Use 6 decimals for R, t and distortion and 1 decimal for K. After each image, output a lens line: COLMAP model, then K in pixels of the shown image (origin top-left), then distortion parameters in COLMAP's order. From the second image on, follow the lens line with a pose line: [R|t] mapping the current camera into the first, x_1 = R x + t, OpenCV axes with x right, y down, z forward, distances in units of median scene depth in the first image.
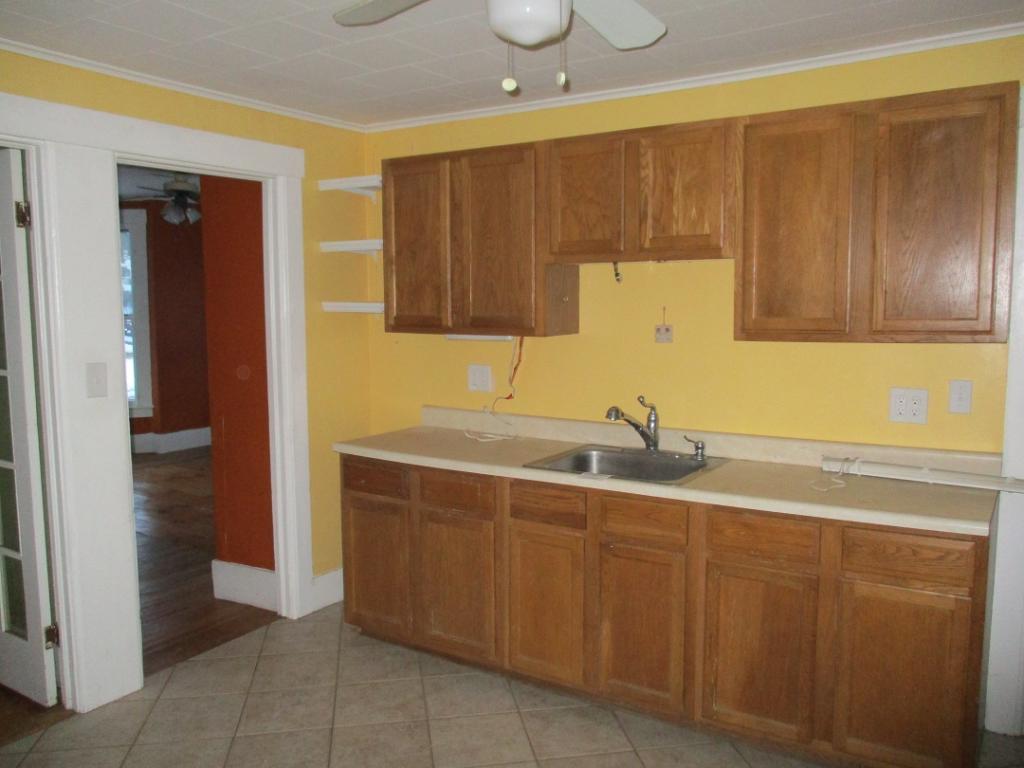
lens RADIAL K [[822.0, 0, 507.6], [0, 822.0, 389.4], [0, 0, 1]] dist [-0.042656, 0.017617]
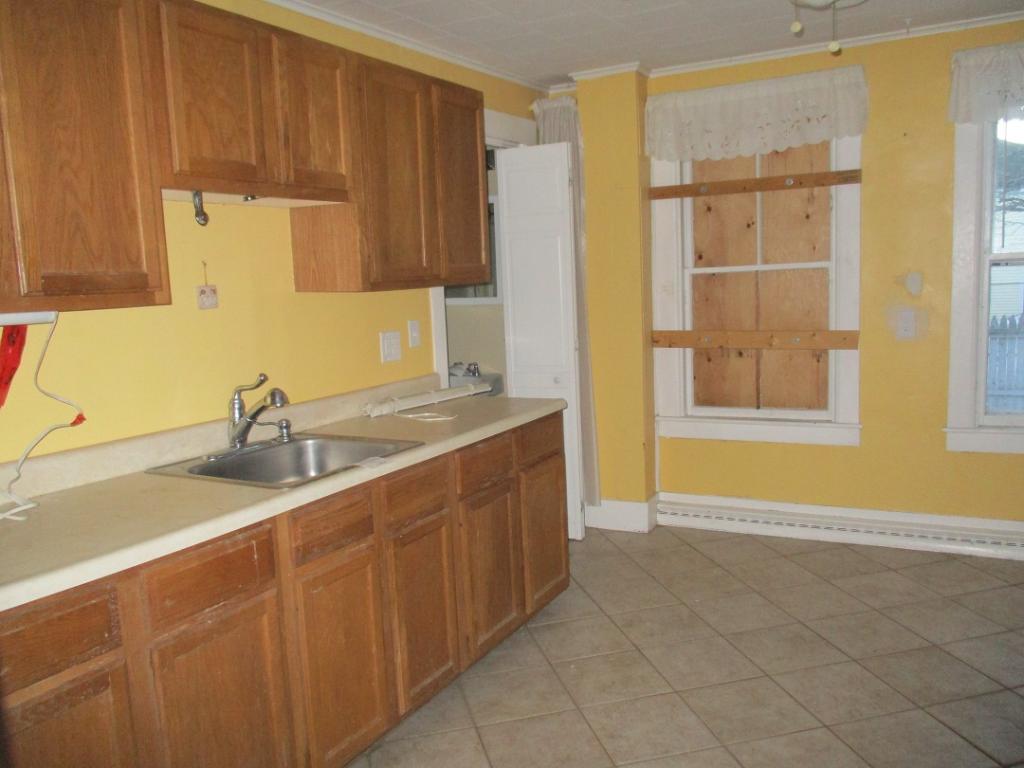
lens RADIAL K [[852.0, 0, 512.3], [0, 852.0, 385.7], [0, 0, 1]] dist [-0.035505, 0.020987]
pose [[-0.061742, -0.121605, 0.990656, -0.716812], [0.140942, 0.981542, 0.129270, -0.056714], [-0.988091, 0.147607, -0.043463, 0.893391]]
